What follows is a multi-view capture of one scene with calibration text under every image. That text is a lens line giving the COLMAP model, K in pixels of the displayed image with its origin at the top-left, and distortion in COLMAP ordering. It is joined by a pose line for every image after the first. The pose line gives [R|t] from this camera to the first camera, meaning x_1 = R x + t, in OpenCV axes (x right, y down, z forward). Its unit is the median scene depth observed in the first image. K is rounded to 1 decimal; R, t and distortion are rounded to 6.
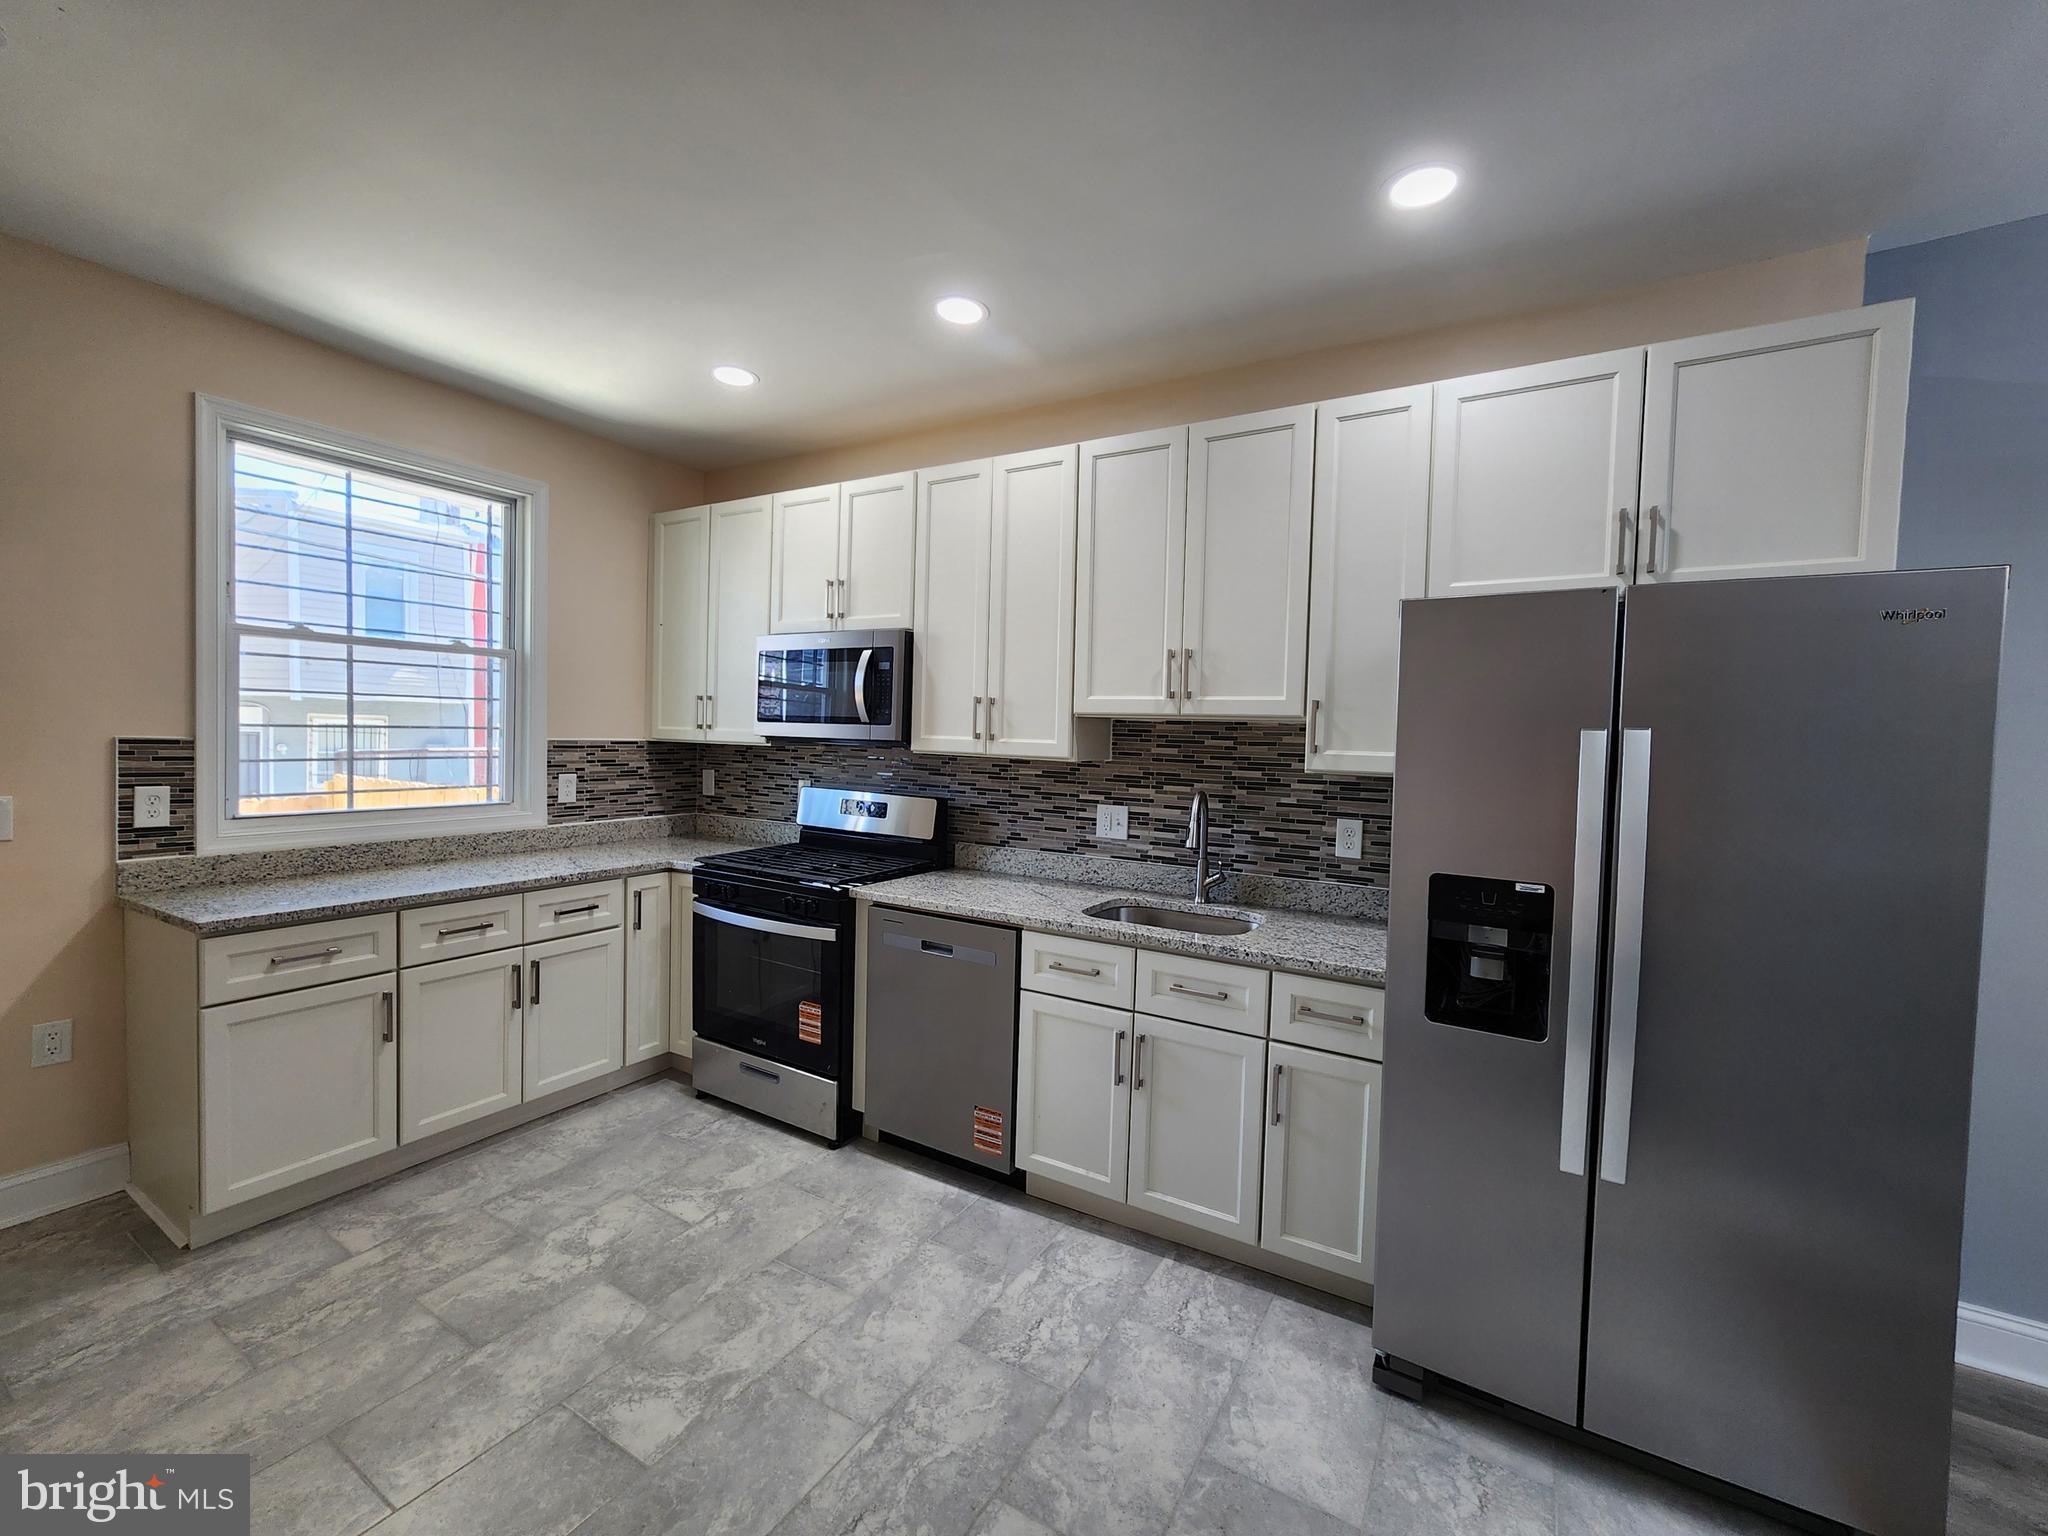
lens RADIAL K [[848.6, 0, 1027.4], [0, 848.6, 766.2], [0, 0, 1]] dist [0.006040, -0.004076]
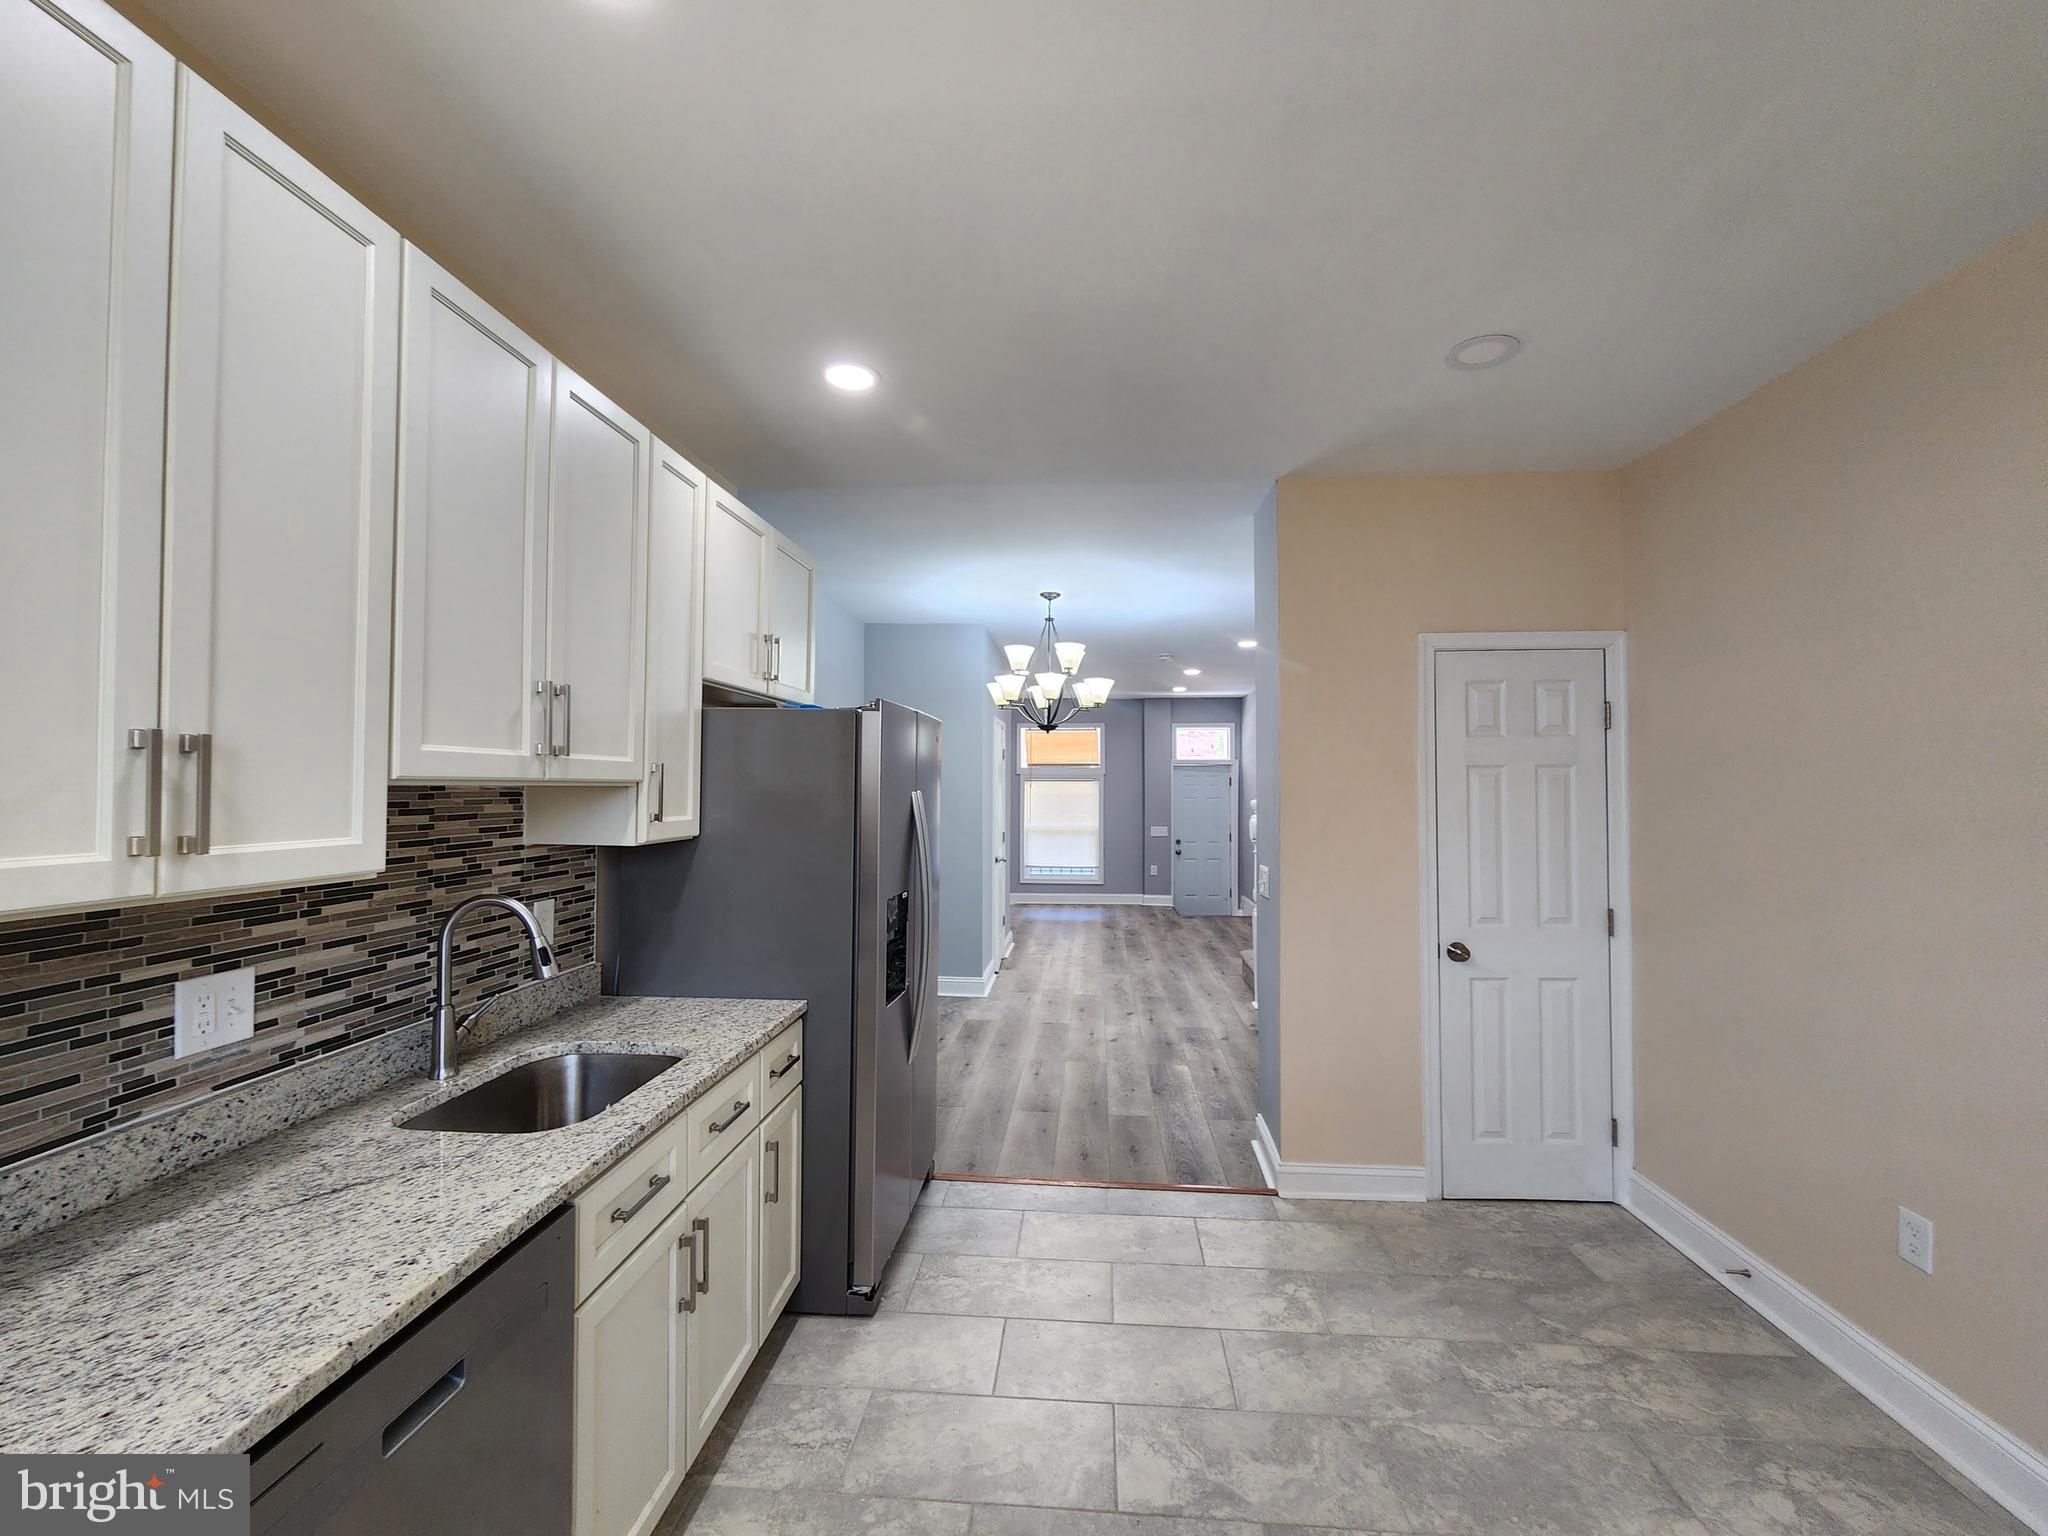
lens RADIAL K [[848.6, 0, 1027.4], [0, 848.6, 766.2], [0, 0, 1]] dist [0.006040, -0.004076]
pose [[-0.447495, -0.006209, 0.894265, -0.566363], [0.020022, 0.999656, 0.016960, -0.072402], [-0.894062, 0.025494, -0.447217, 0.925365]]
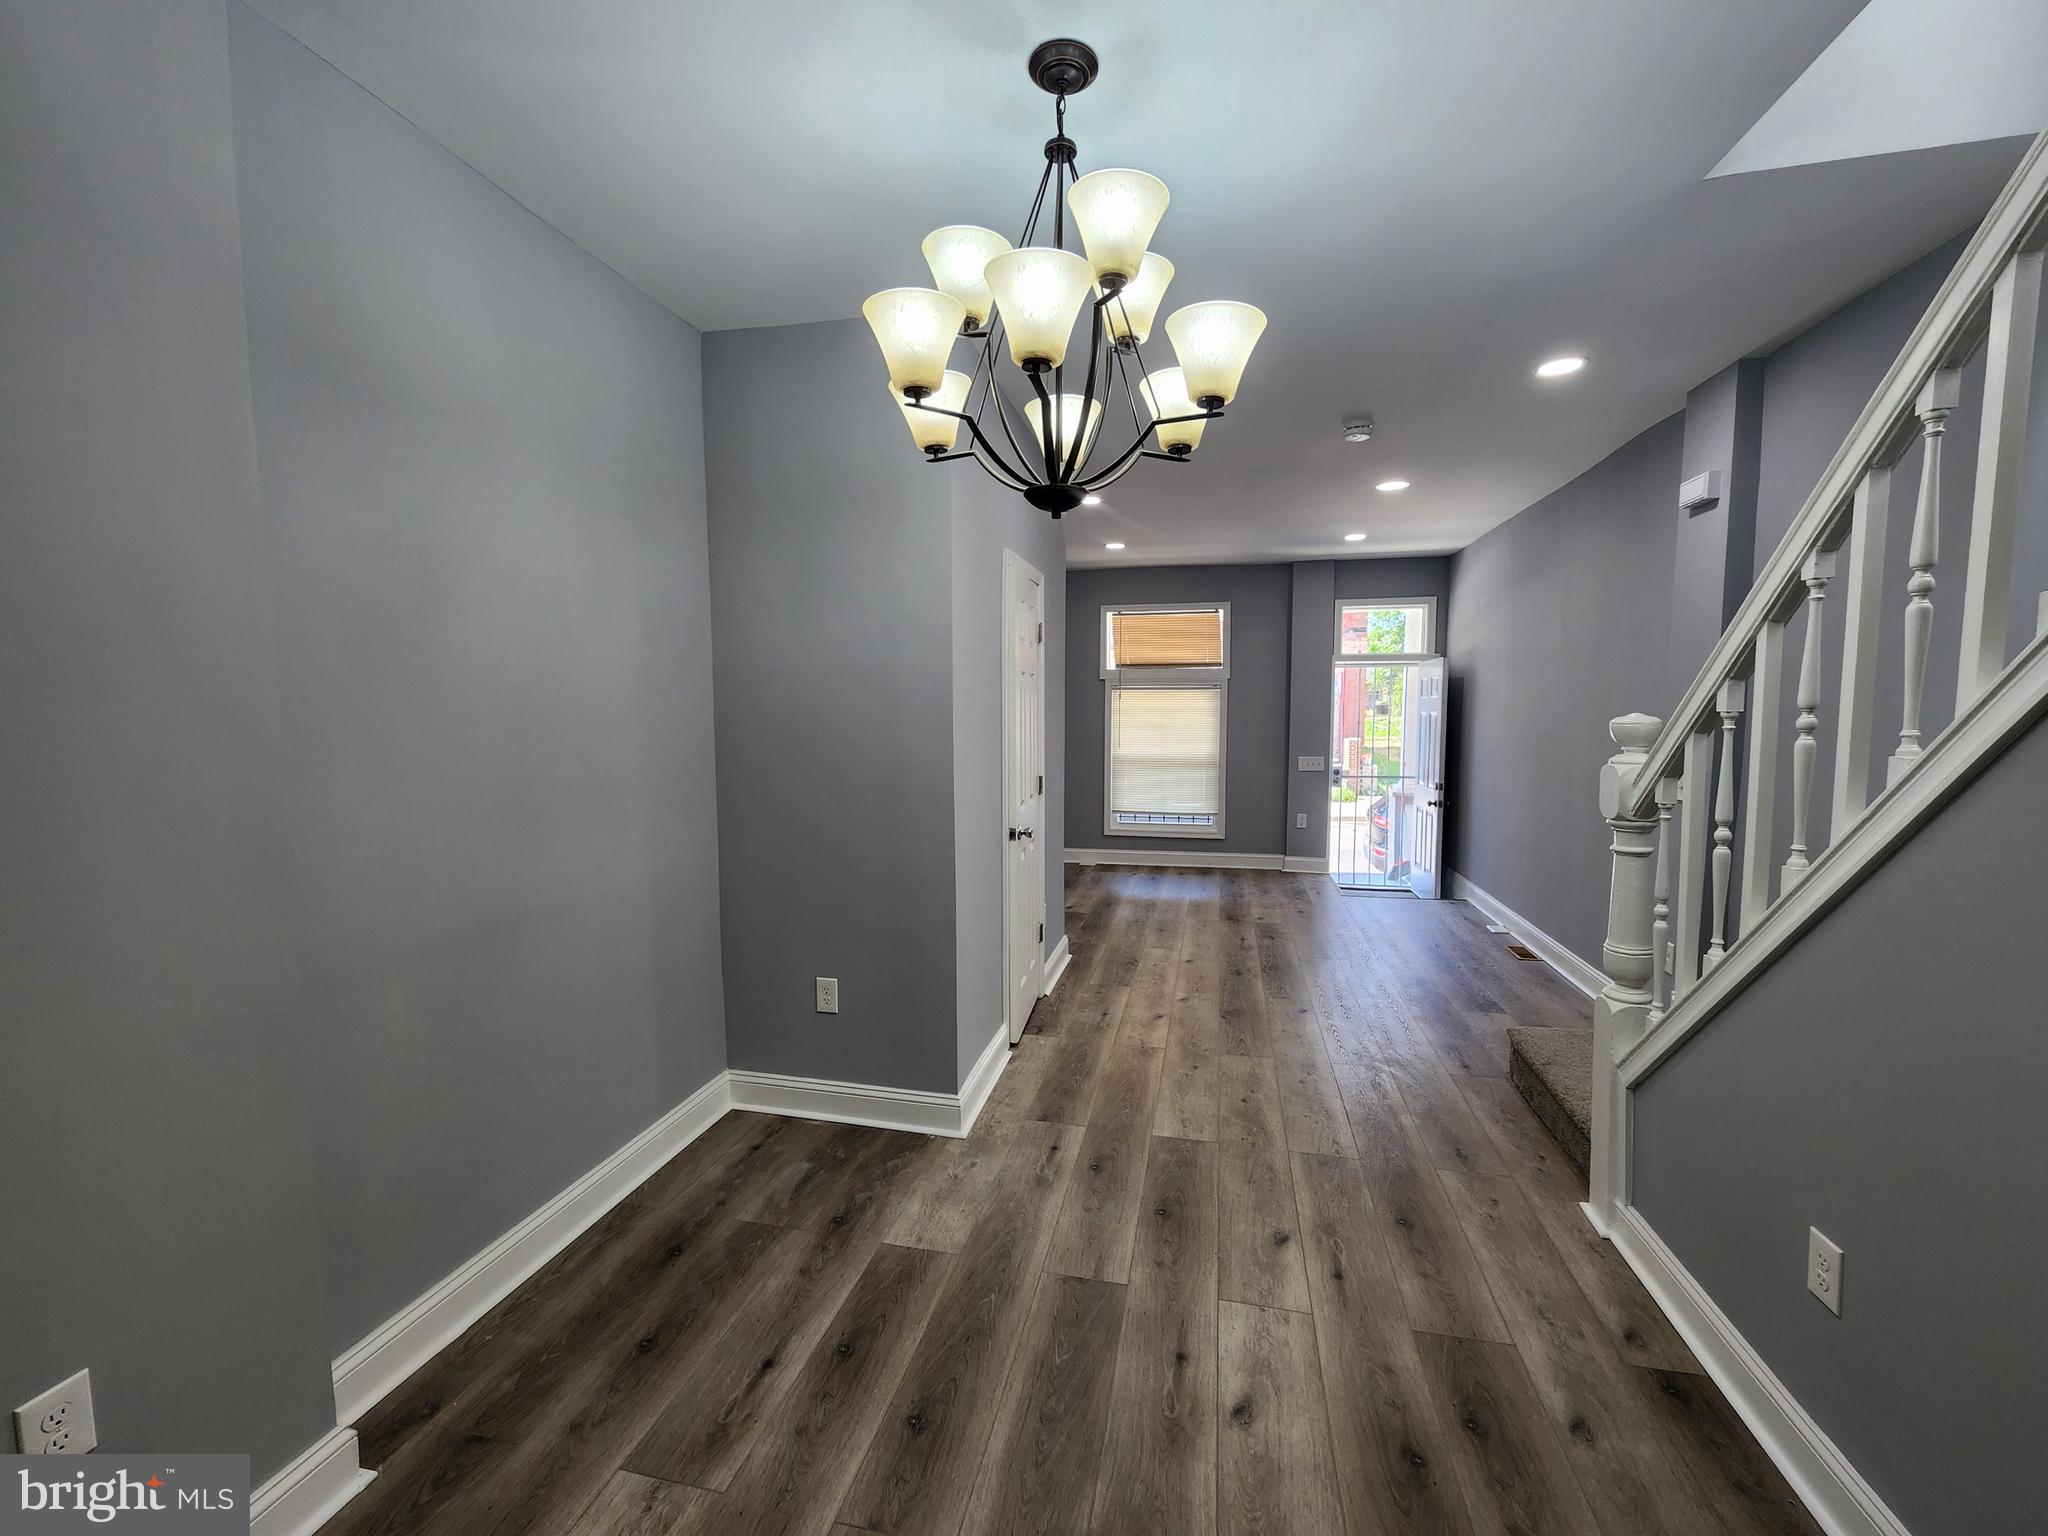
lens RADIAL K [[837.8, 0, 1039.8], [0, 837.8, 775.1], [0, 0, 1]] dist [-0.001269, 0.002449]
pose [[-0.326920, -0.105680, 0.939125, 0.516108], [0.030171, 0.992054, 0.122139, 0.001085], [-0.944570, 0.068264, -0.321134, 0.254386]]
